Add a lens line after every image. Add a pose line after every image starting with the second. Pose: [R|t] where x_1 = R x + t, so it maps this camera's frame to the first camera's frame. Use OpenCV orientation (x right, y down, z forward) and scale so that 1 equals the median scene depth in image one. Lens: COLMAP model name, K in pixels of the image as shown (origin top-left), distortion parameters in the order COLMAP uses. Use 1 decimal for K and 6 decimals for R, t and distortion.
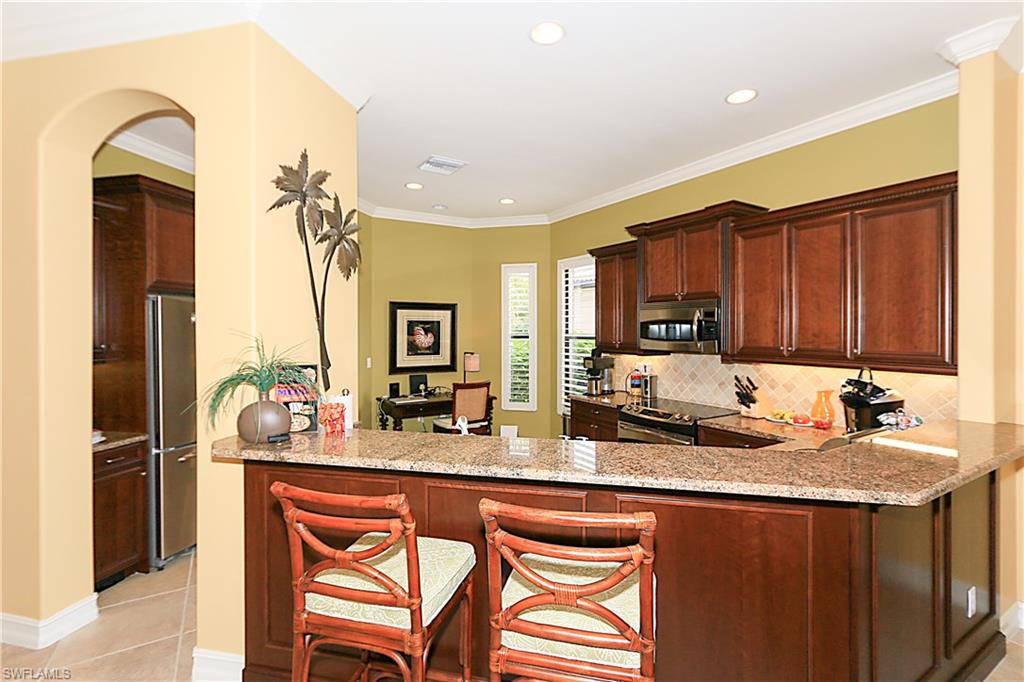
lens RADIAL K [[464.2, 0, 512.0], [0, 464.2, 341.0], [0, 0, 1]] dist [0.001824, 0.000116]
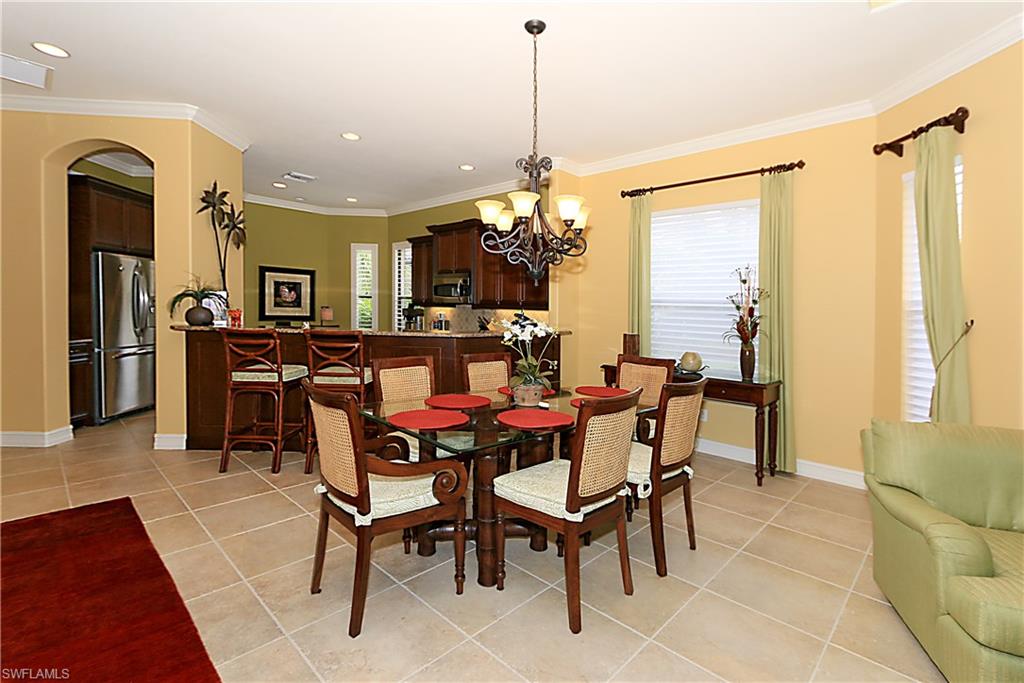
lens RADIAL K [[469.5, 0, 543.7], [0, 469.5, 342.2], [0, 0, 1]] dist [-0.000706, -0.000402]
pose [[0.954437, 0.005705, 0.298358, 0.135653], [-0.019166, 0.998925, 0.042211, 0.072740], [-0.297797, -0.046006, 0.953520, -0.632002]]
